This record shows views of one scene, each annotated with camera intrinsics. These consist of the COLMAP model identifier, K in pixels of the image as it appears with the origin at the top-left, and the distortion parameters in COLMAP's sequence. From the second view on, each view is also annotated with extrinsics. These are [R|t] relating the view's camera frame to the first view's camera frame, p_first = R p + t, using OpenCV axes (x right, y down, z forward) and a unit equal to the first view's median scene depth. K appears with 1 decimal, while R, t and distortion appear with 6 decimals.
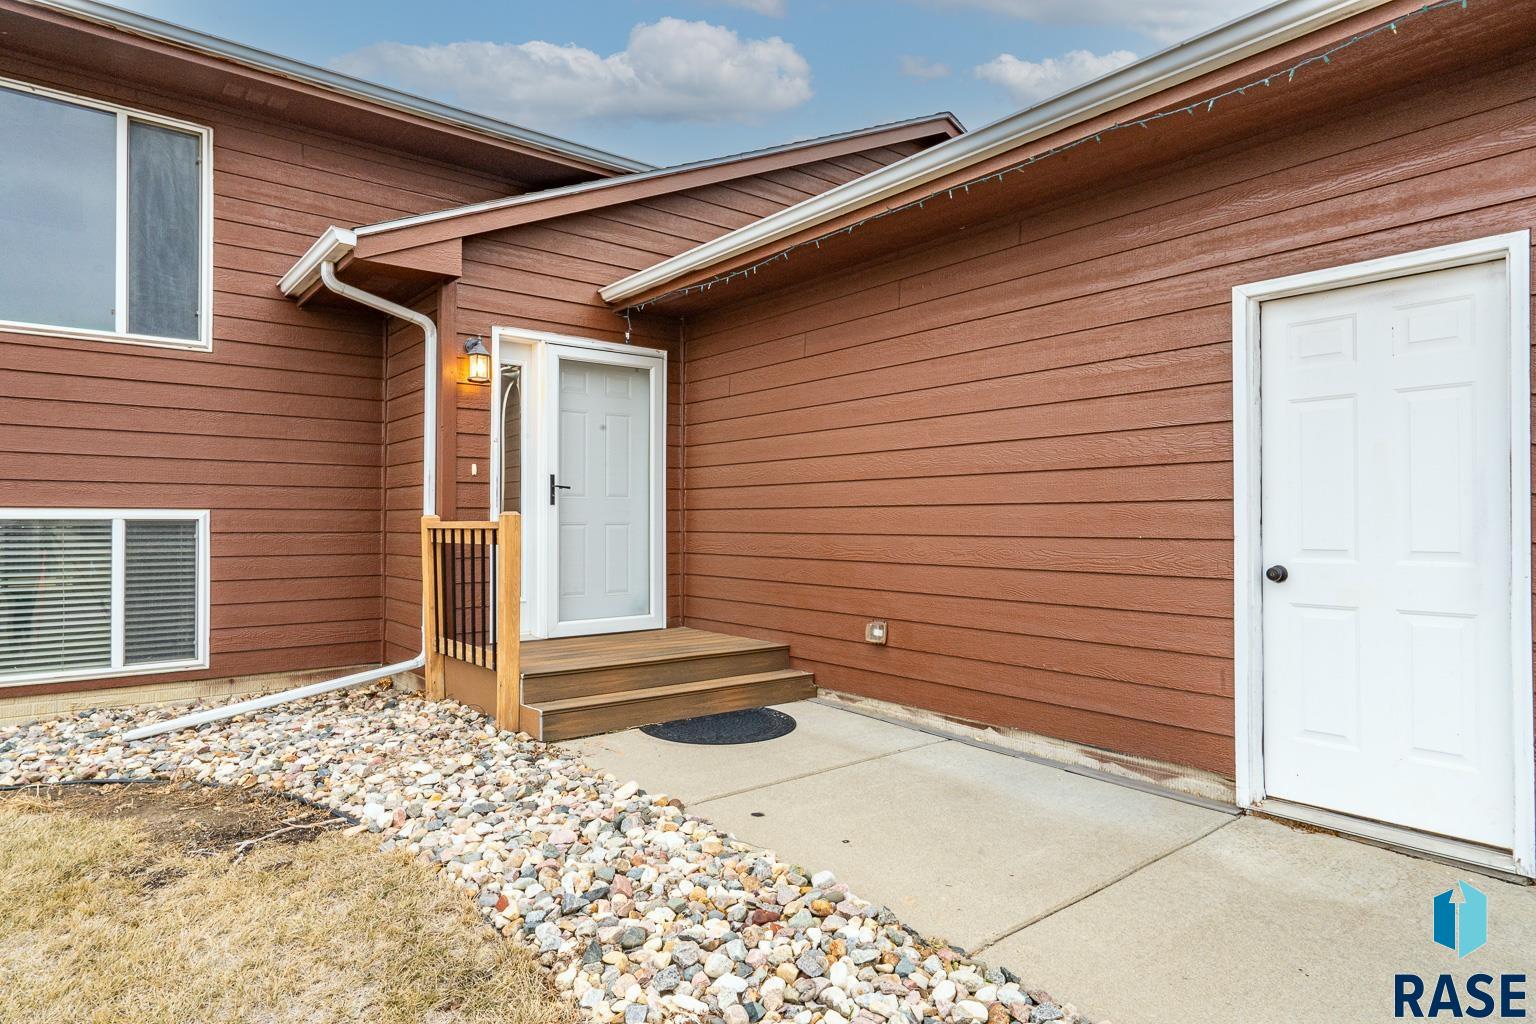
lens RADIAL K [[880.1, 0, 768.0], [0, 880.1, 512.0], [0, 0, 1]] dist [0.001307, 0.000187]
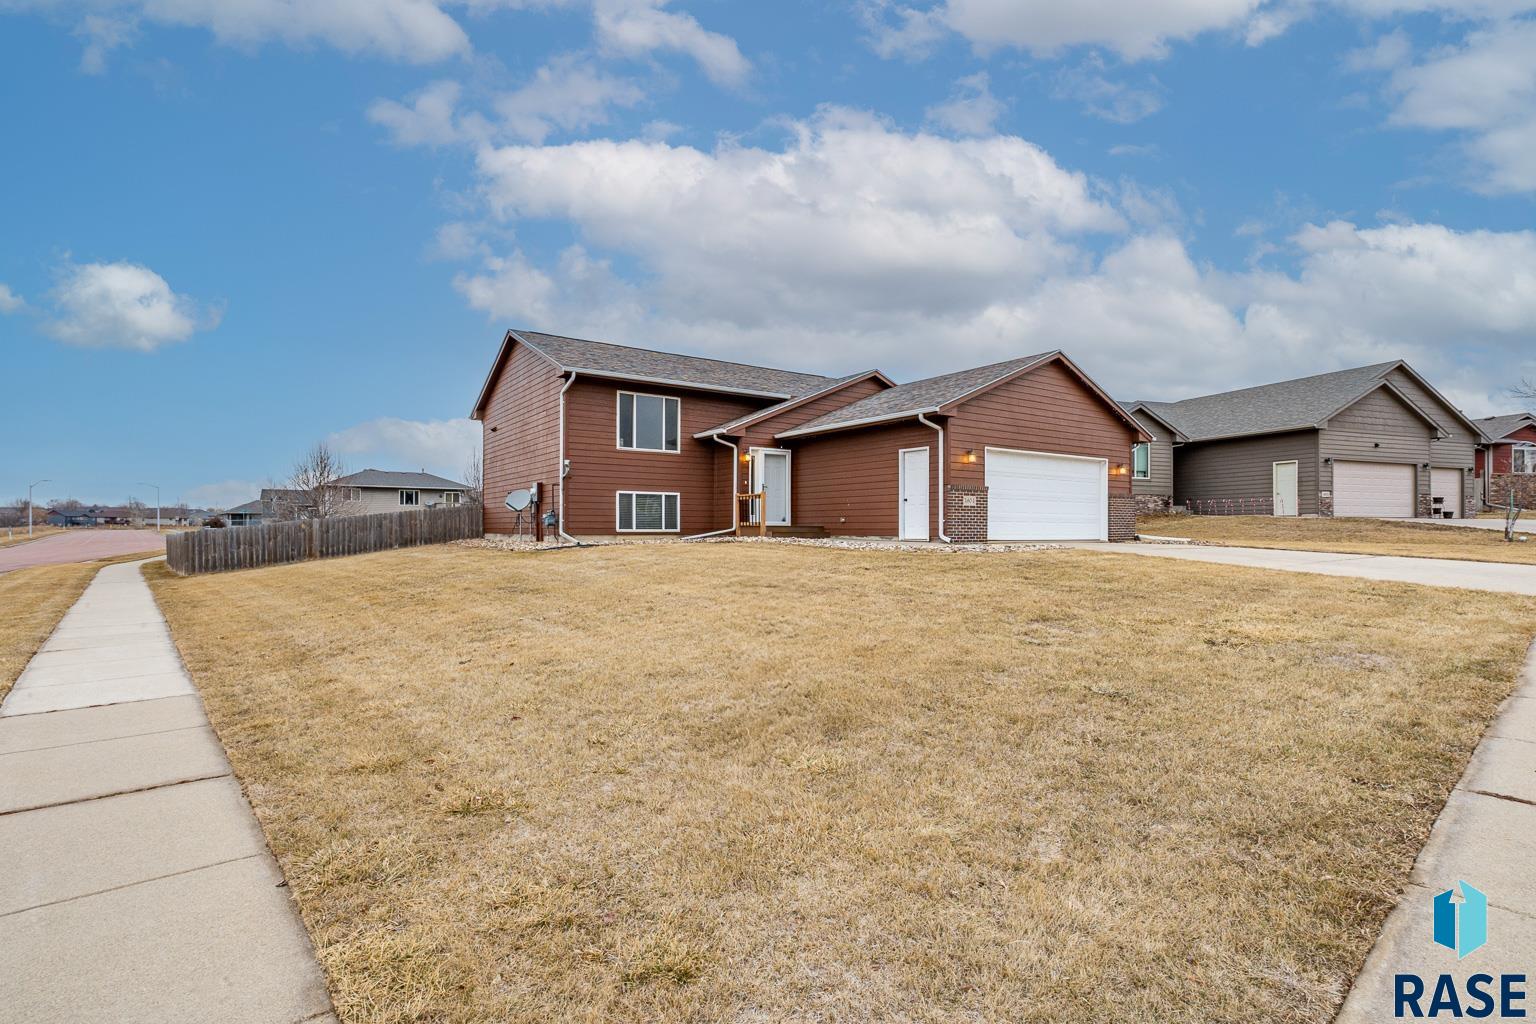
lens RADIAL K [[704.7, 0, 768.0], [0, 704.7, 512.0], [0, 0, 1]] dist [0.000142, 0.000220]
pose [[0.996334, -0.000459, -0.085543, 0.046848], [-0.000082, 0.999980, -0.006313, 0.107988], [0.085545, 0.006297, 0.996314, -2.222934]]
